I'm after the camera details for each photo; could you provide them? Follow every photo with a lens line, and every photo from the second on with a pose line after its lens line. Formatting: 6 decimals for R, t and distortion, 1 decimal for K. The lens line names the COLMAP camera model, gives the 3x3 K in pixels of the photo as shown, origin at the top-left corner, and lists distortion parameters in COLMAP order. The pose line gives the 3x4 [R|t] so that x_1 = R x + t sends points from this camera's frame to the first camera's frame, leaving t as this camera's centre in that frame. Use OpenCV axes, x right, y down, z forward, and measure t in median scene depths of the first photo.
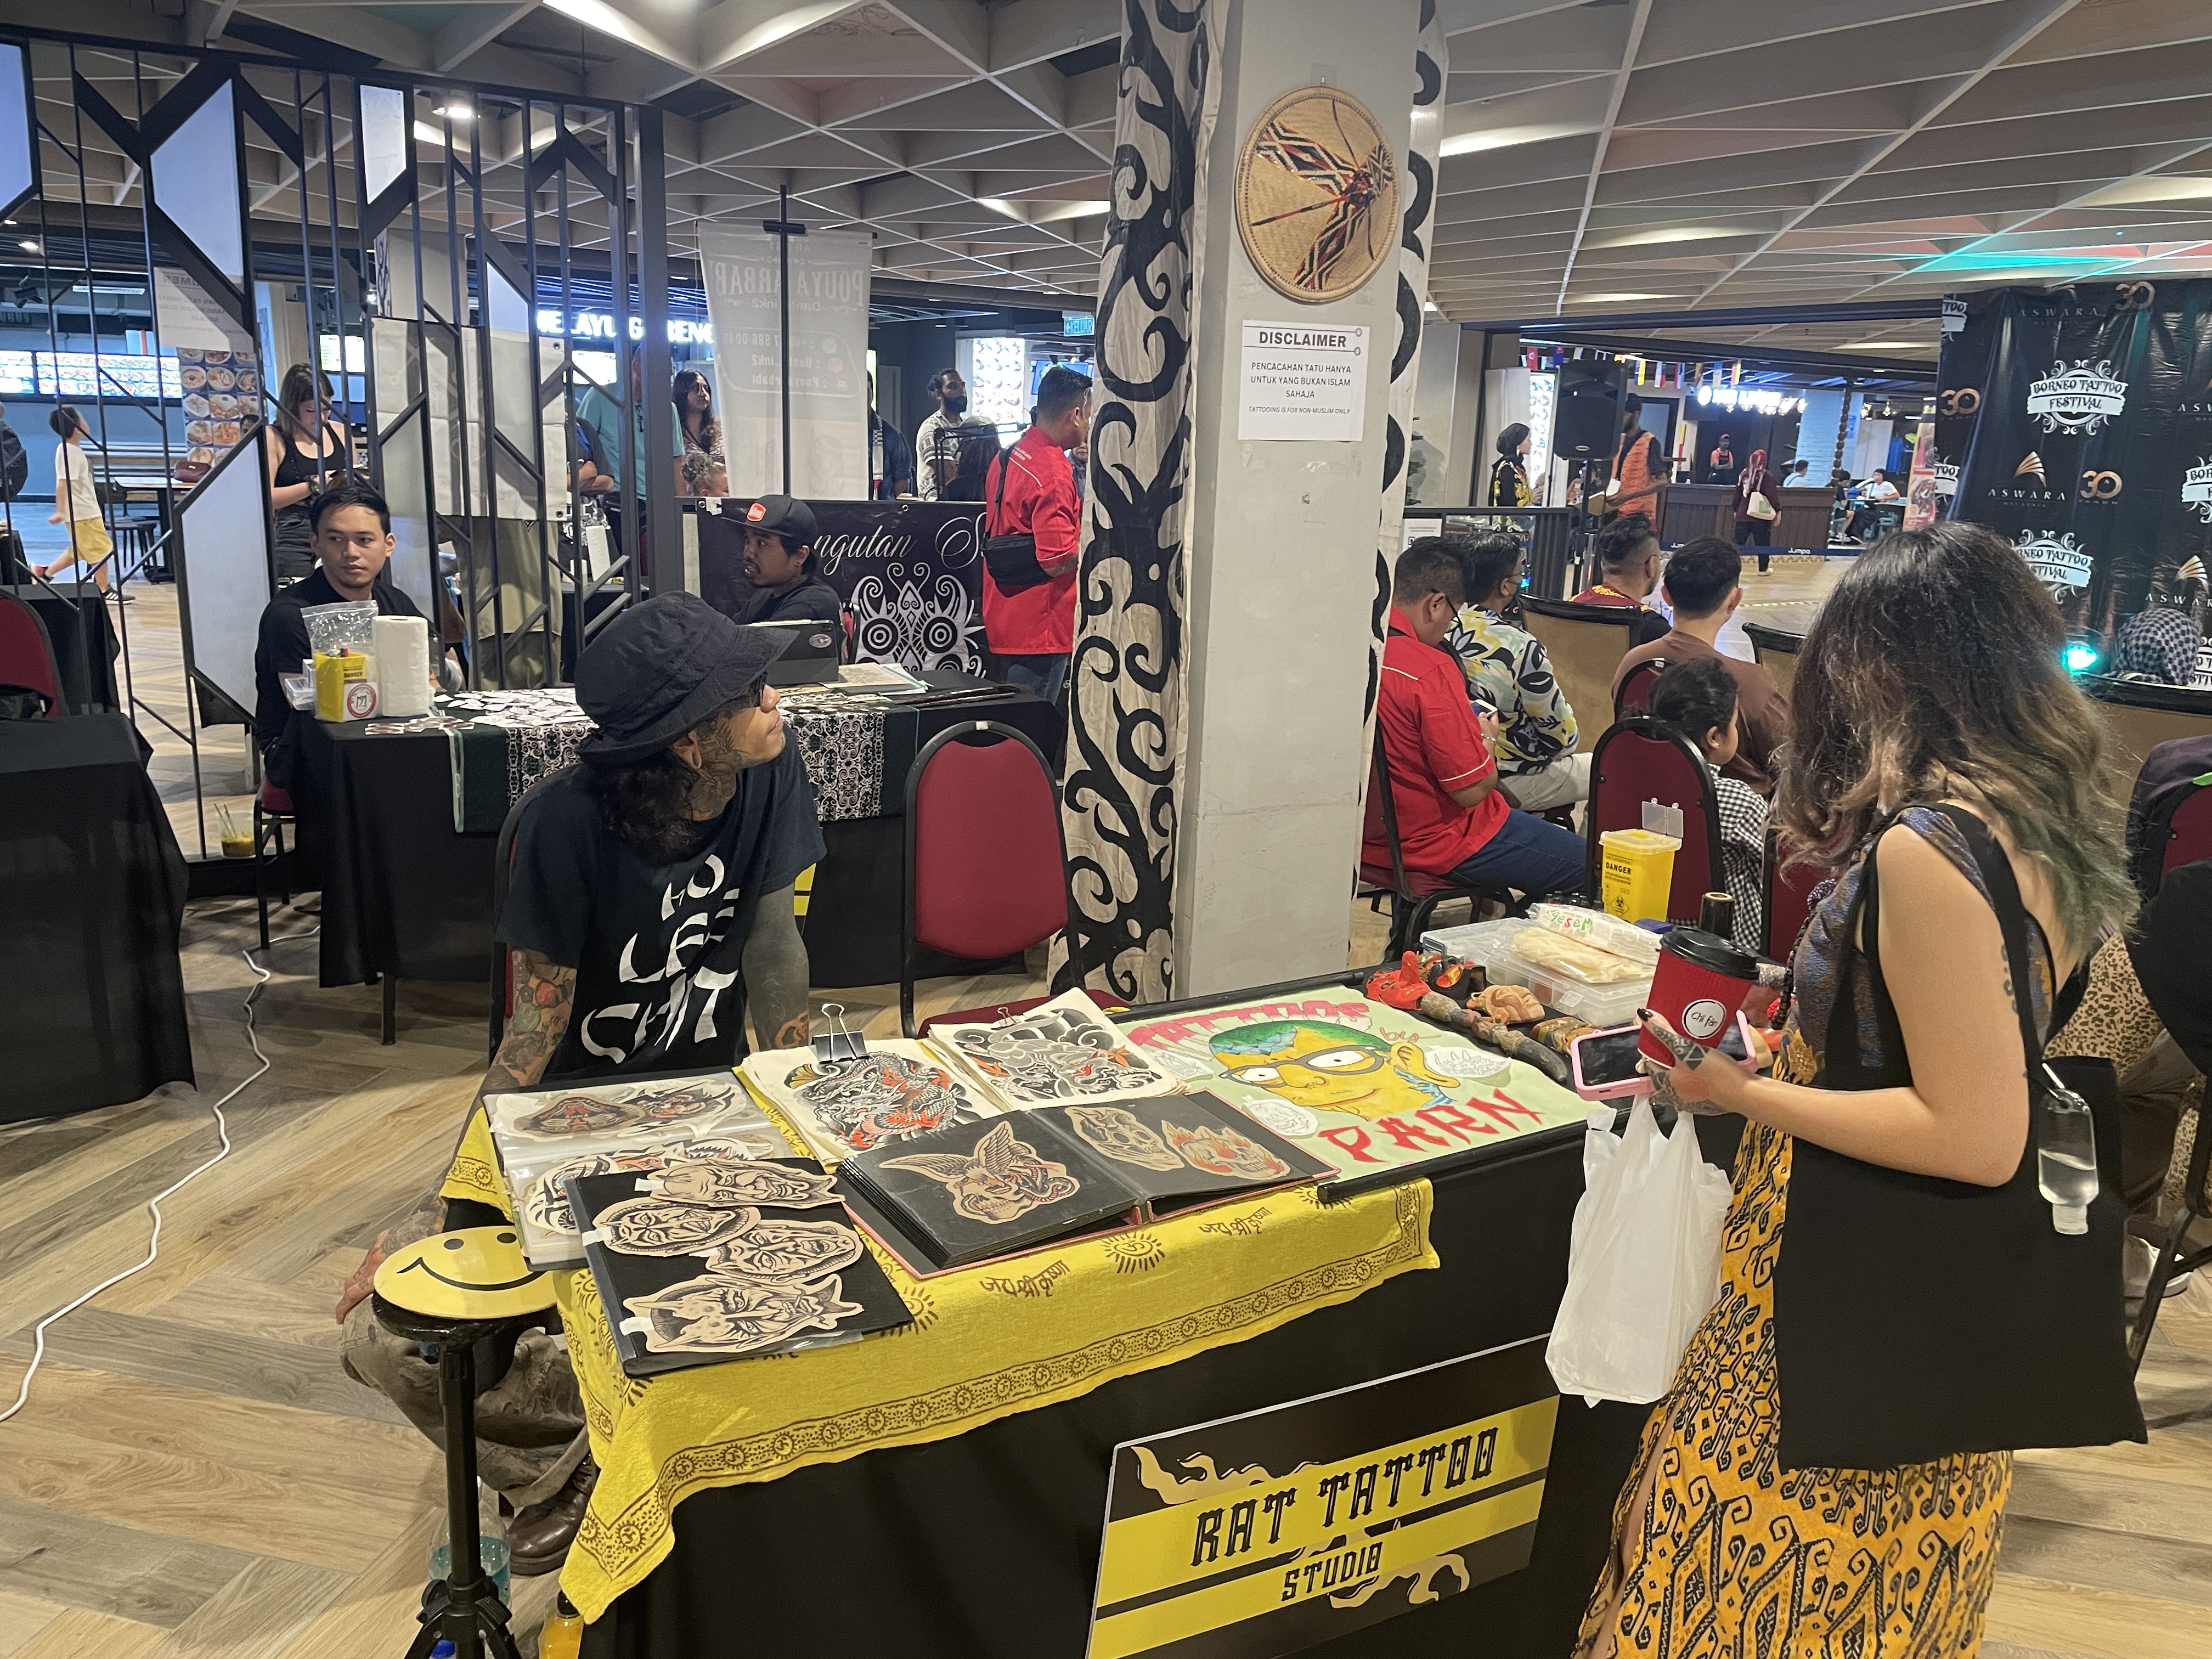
lens RADIAL K [[1691.6, 0, 1071.6], [0, 1691.6, 845.8], [0, 0, 1]] dist [0.064350, -0.089335]
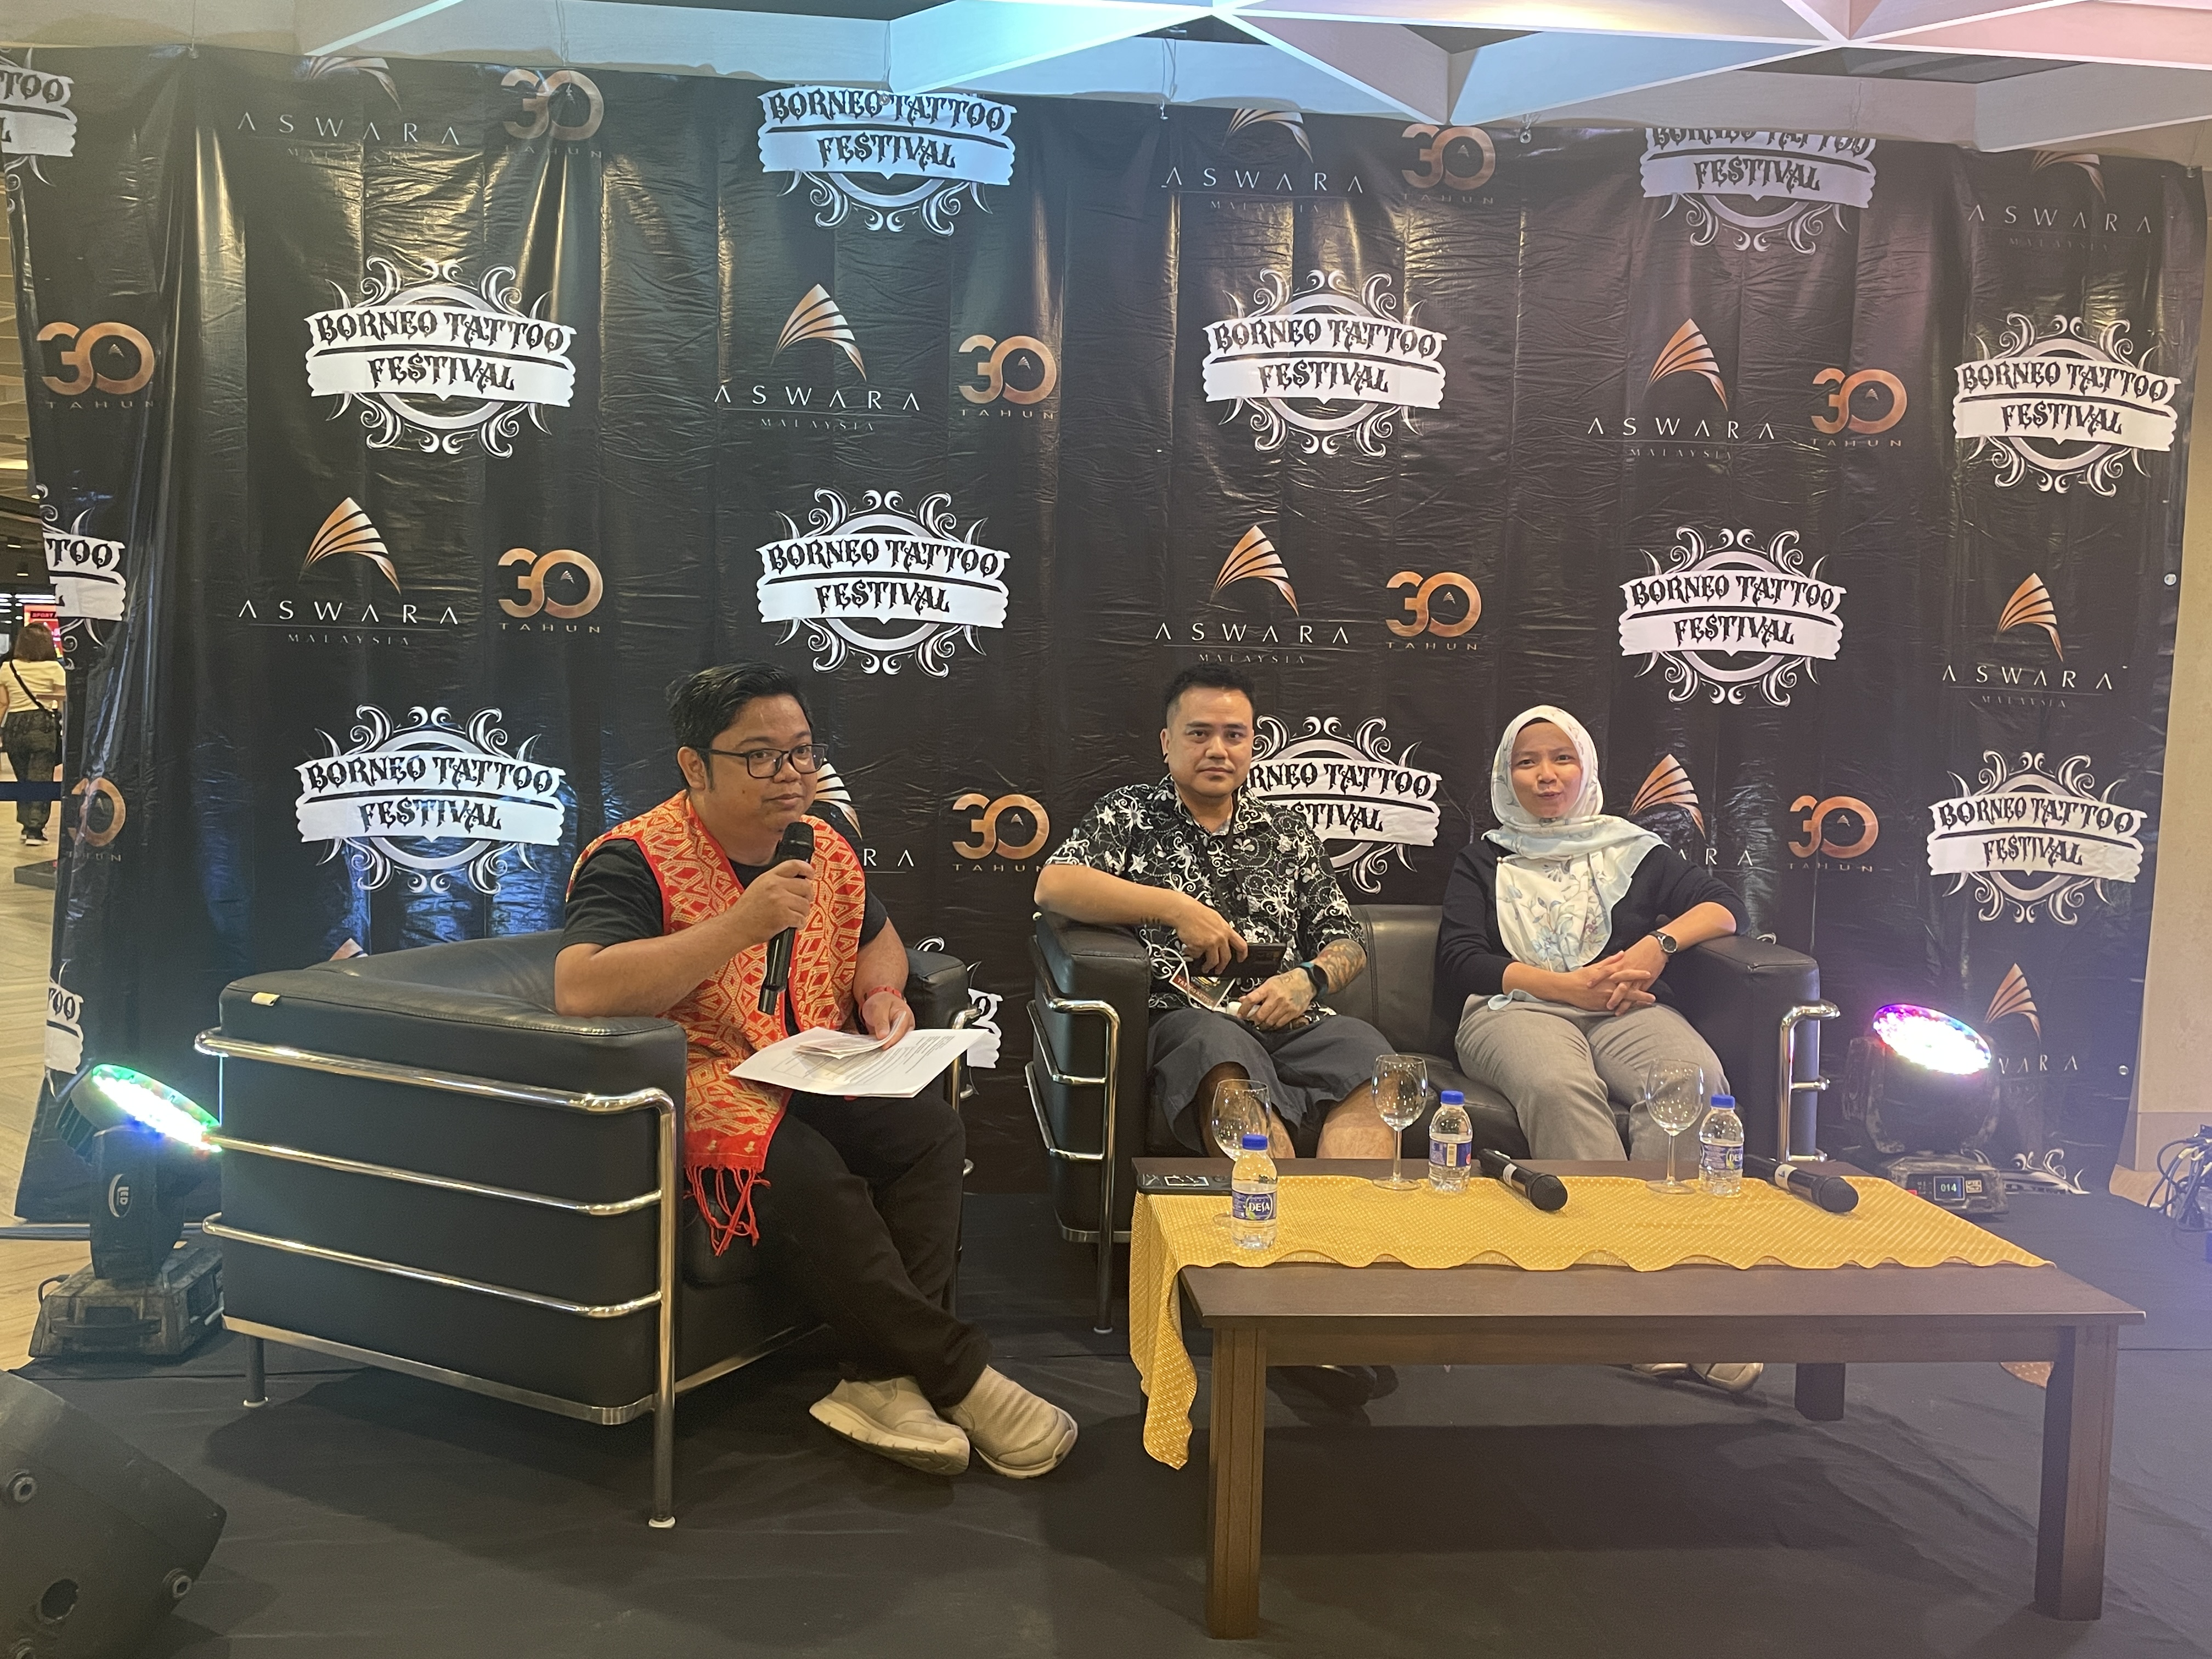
lens RADIAL K [[1861.5, 0, 1144.2], [0, 1861.5, 780.8], [0, 0, 1]] dist [0.069039, -0.096621]
pose [[0.418601, -0.069757, 0.905487, 0.273981], [0.209535, 0.977563, -0.021557, -0.131350], [-0.883668, 0.198755, 0.423825, 0.716607]]
